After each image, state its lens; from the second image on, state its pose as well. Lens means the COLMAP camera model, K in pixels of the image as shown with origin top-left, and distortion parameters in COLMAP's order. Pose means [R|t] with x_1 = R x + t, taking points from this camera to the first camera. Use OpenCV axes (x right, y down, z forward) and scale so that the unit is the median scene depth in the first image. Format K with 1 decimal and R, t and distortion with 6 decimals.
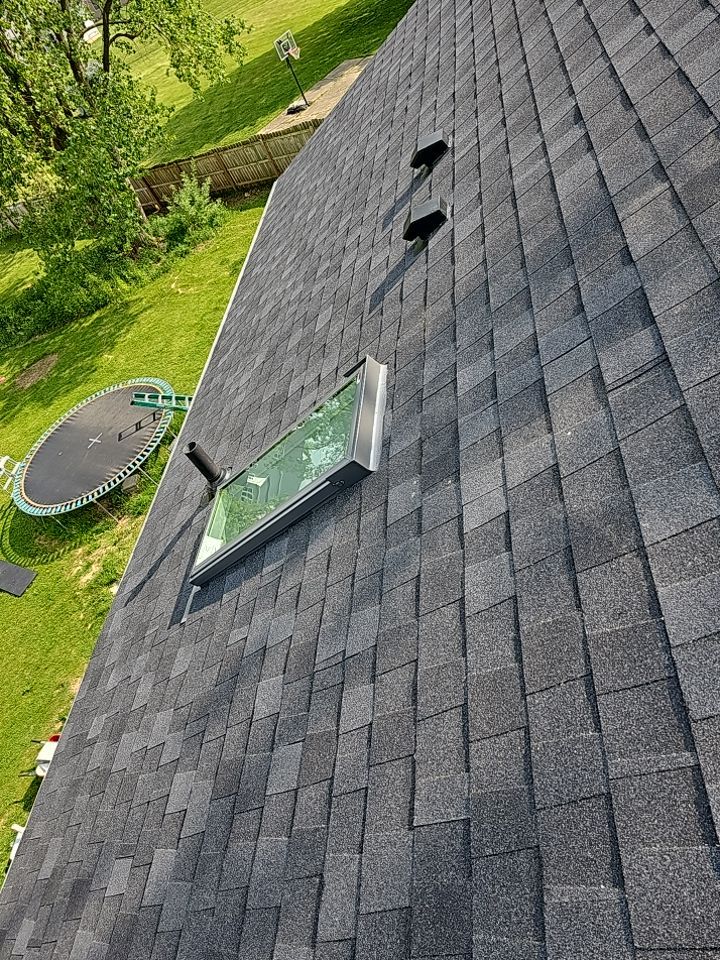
lens RADIAL K [[643.9, 0, 359.4], [0, 643.9, 462.3], [0, 0, 1]] dist [0.076427, -0.075196]
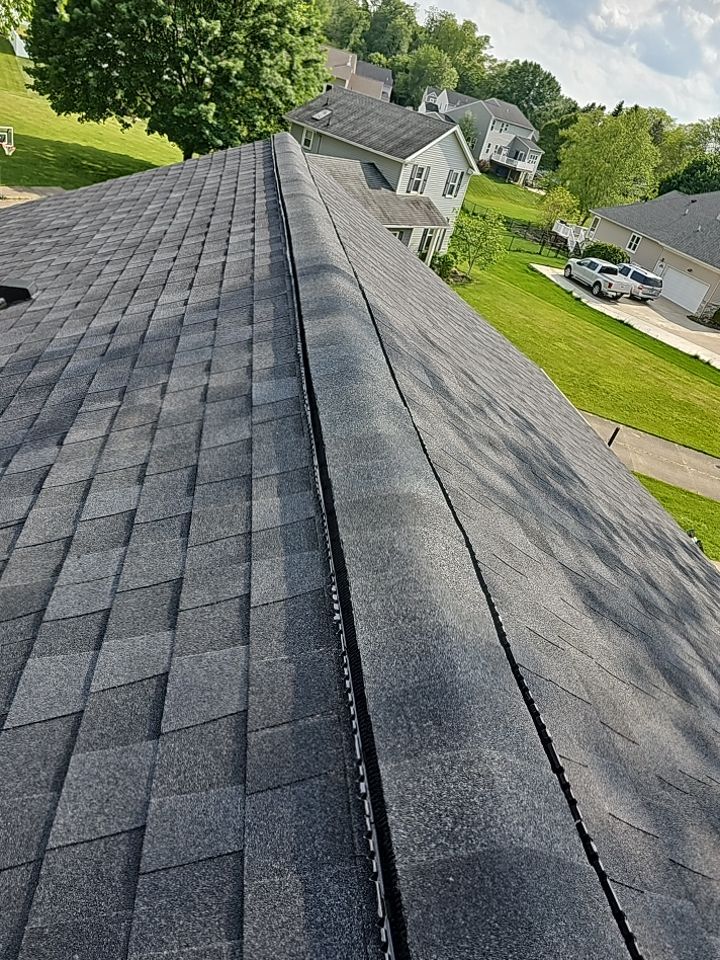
lens RADIAL K [[645.1, 0, 359.0], [0, 645.1, 477.4], [0, 0, 1]] dist [0.042798, -0.031361]
pose [[0.772852, 0.400042, 0.492612, 0.278300], [-0.261165, 0.907993, -0.327629, 0.000525], [-0.578354, 0.124556, 0.806221, -0.288852]]
